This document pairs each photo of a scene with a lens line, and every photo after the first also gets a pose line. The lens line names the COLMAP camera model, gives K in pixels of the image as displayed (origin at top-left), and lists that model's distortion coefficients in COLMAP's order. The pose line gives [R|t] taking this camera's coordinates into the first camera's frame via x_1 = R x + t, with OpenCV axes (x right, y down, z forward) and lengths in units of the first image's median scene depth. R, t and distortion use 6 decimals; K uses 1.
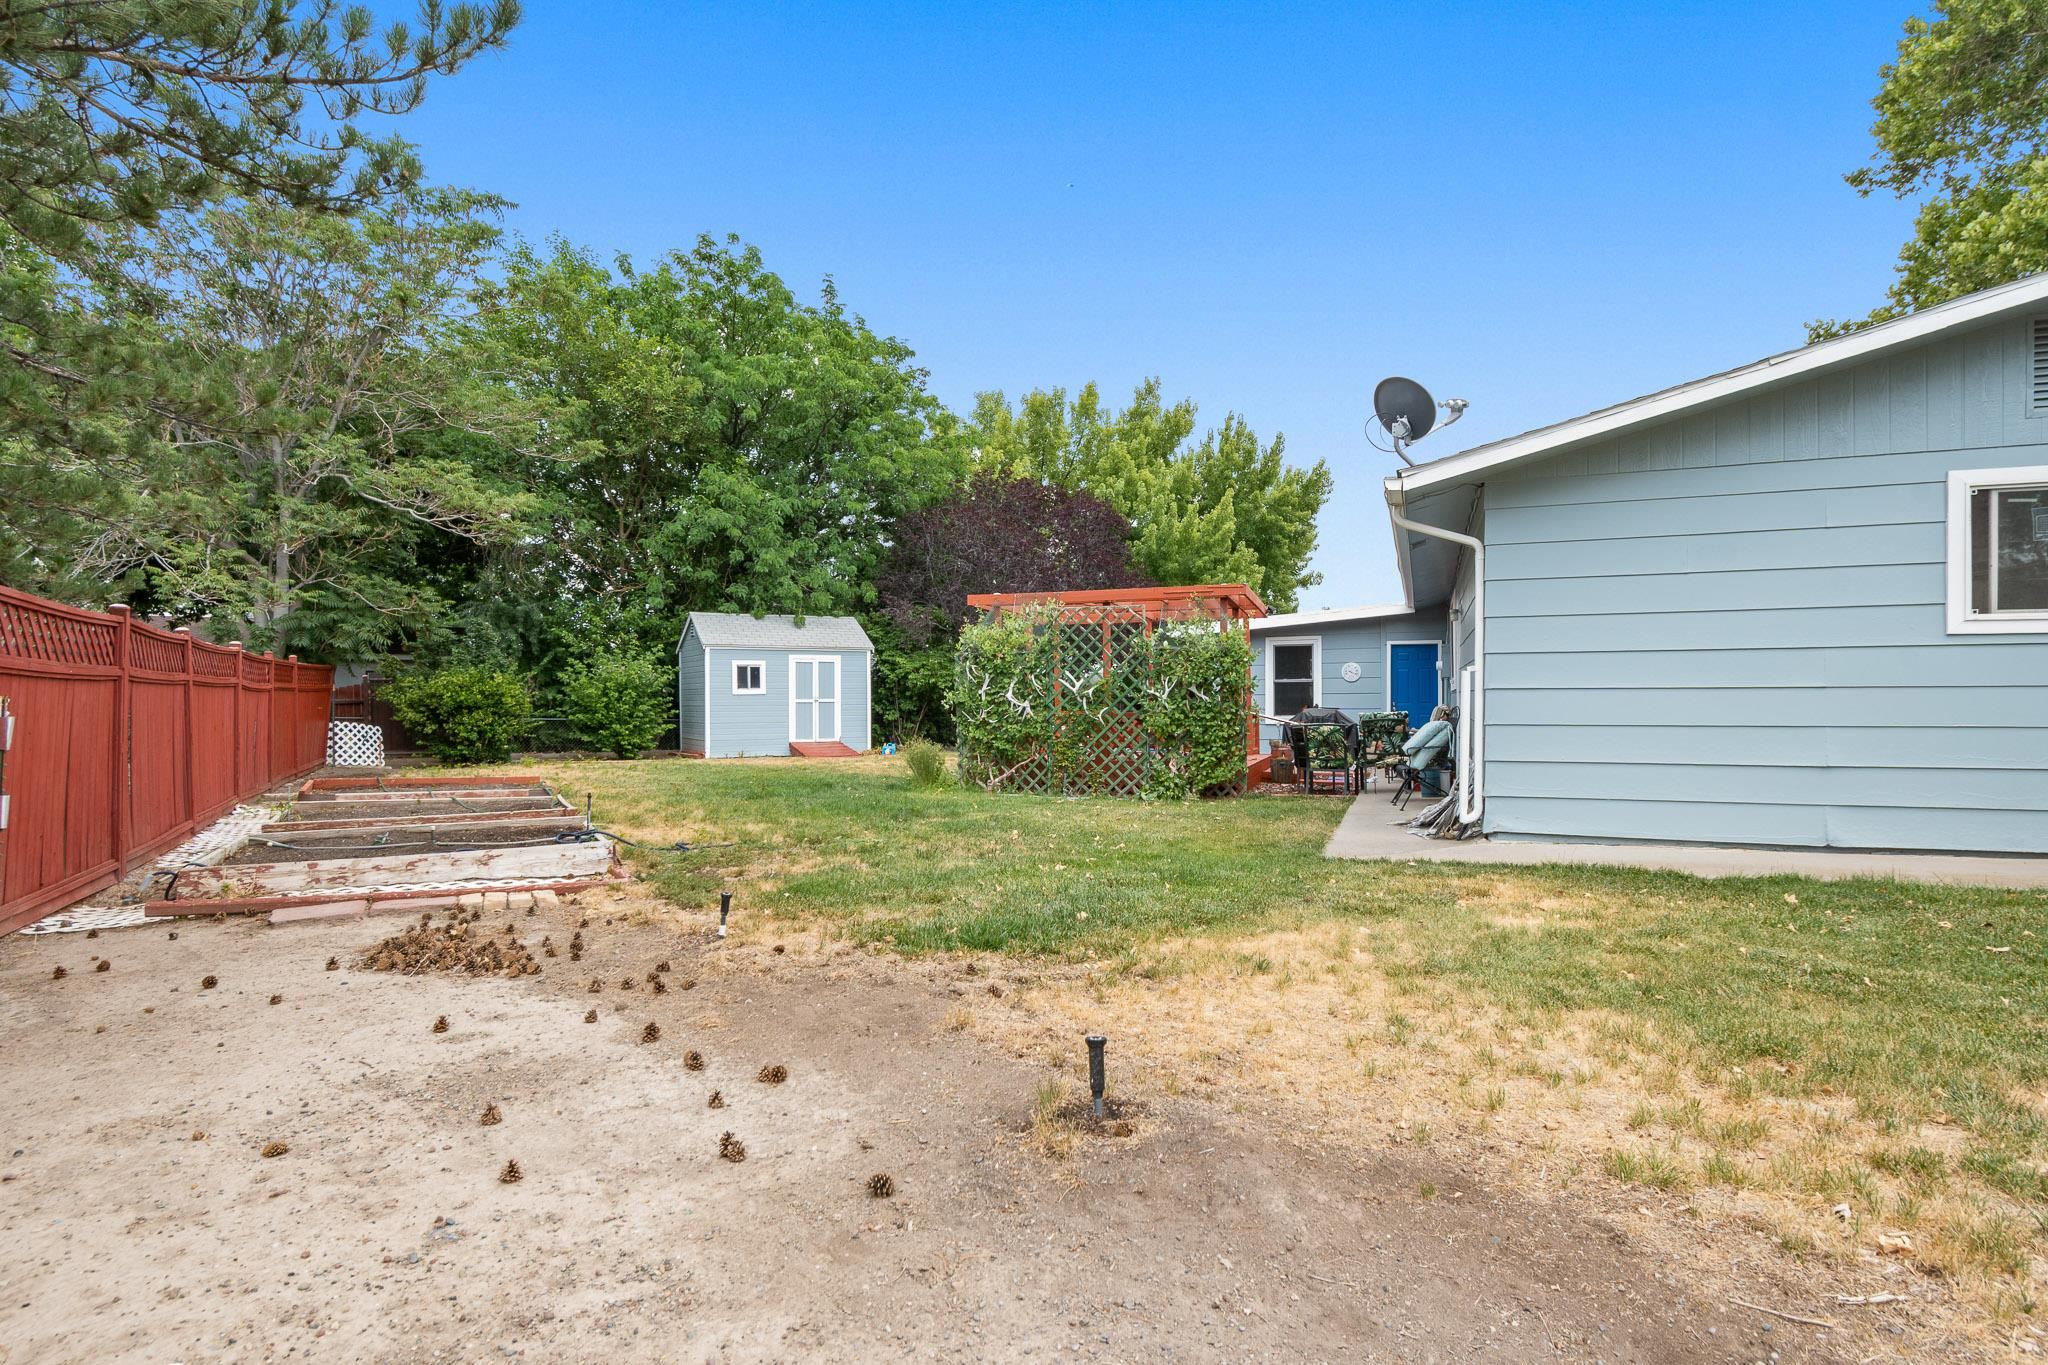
lens RADIAL K [[1082.1, 0, 1027.3], [0, 1082.1, 686.6], [0, 0, 1]] dist [-0.005144, -0.000490]
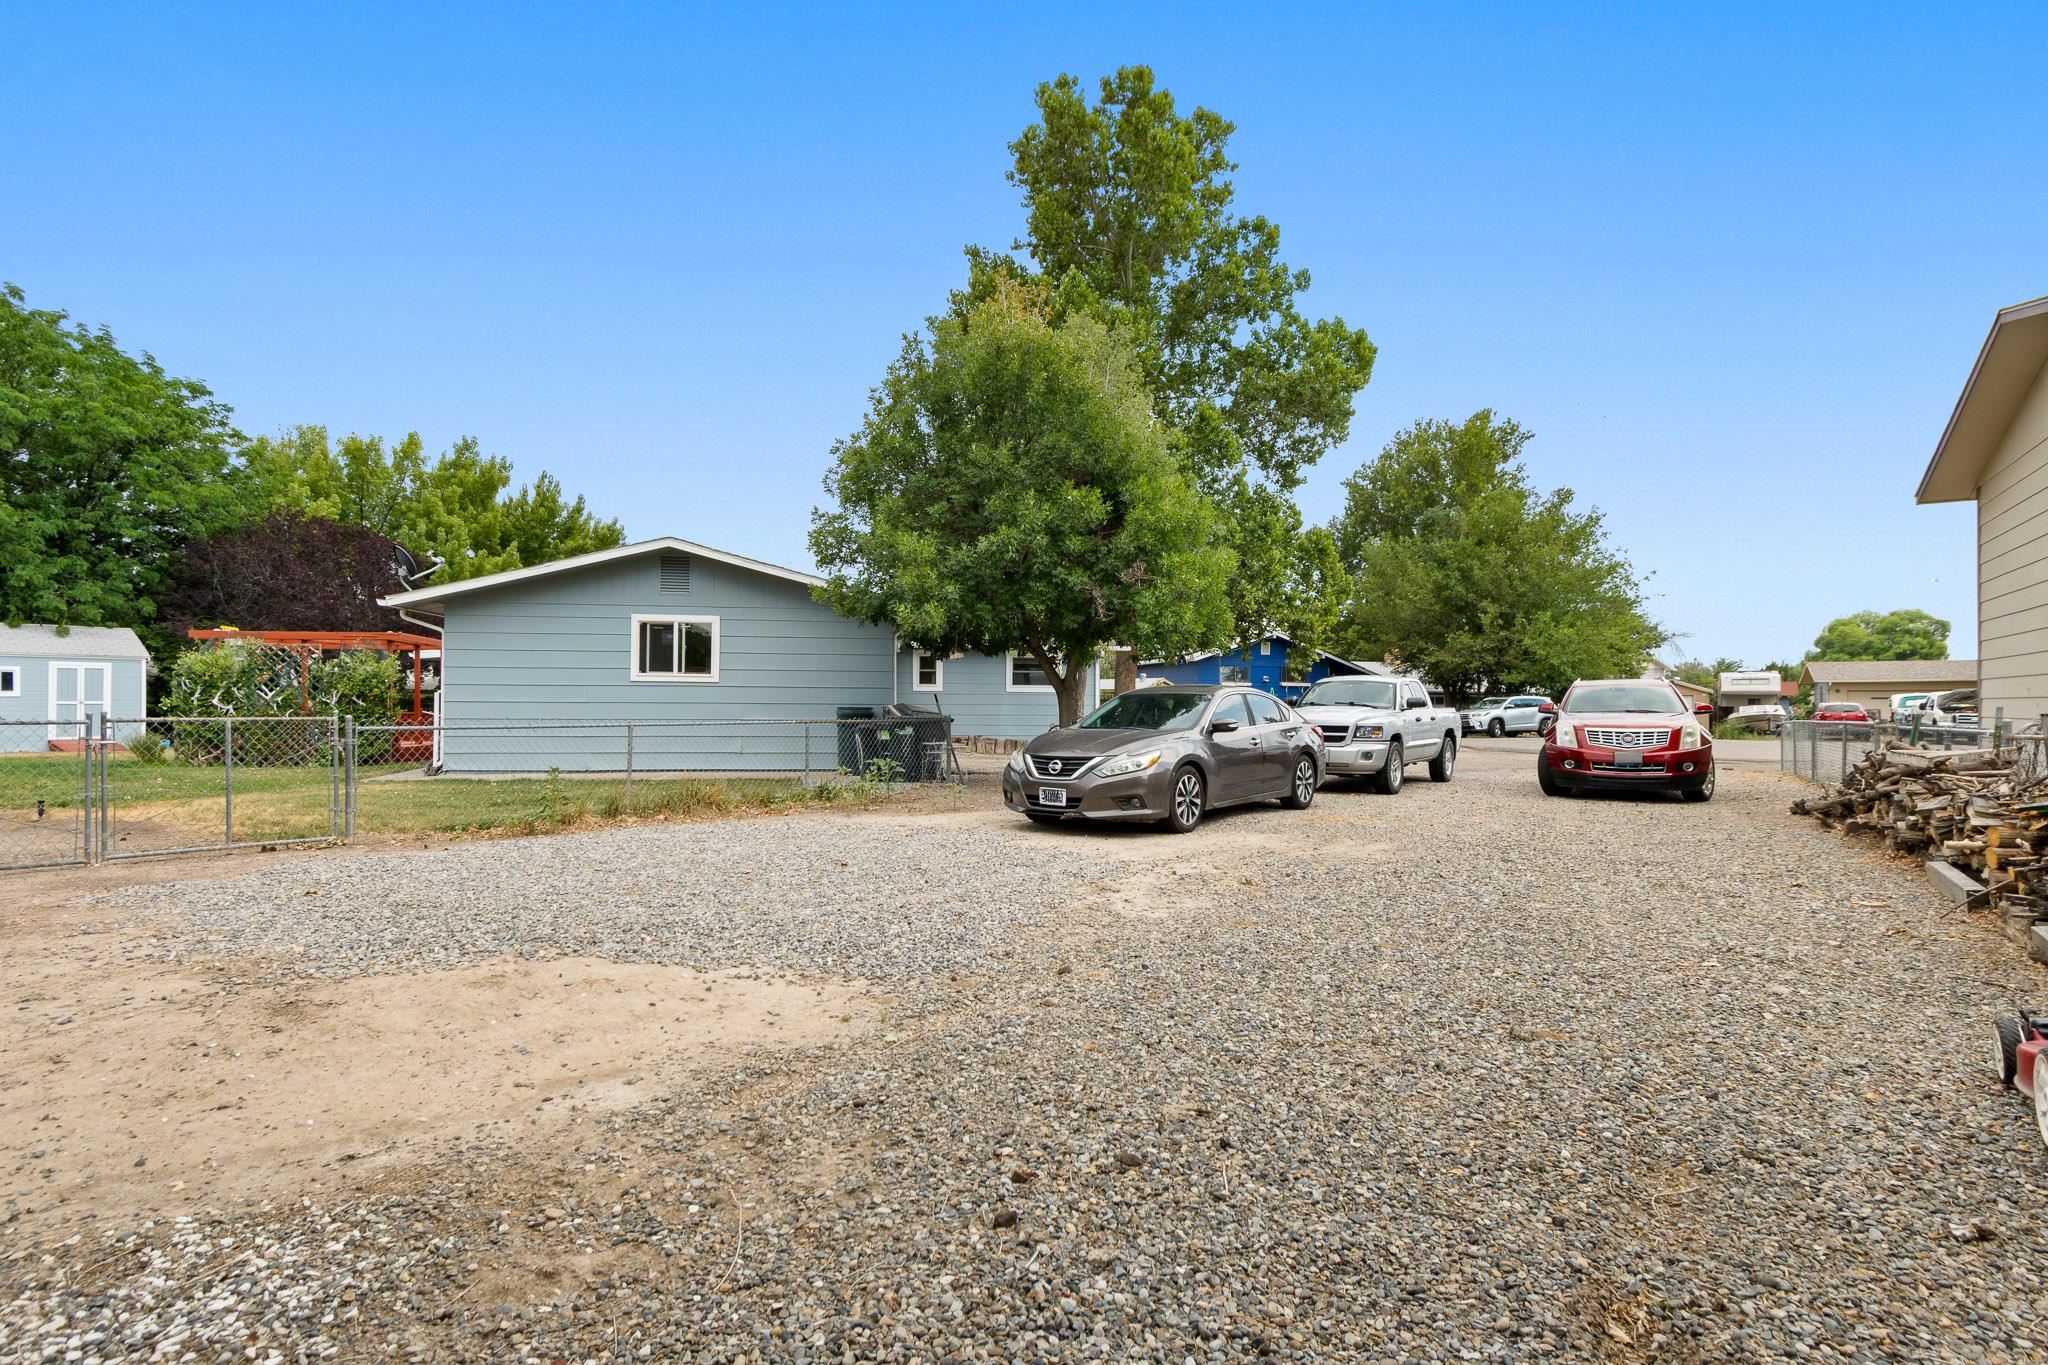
lens RADIAL K [[1017.5, 0, 1019.2], [0, 1017.5, 690.0], [0, 0, 1]] dist [0.000110, -0.001940]
pose [[0.872441, 0.016044, 0.488455, 0.136629], [-0.014706, 0.999870, -0.006575, -0.007358], [-0.488497, -0.001447, 0.872564, -0.389109]]
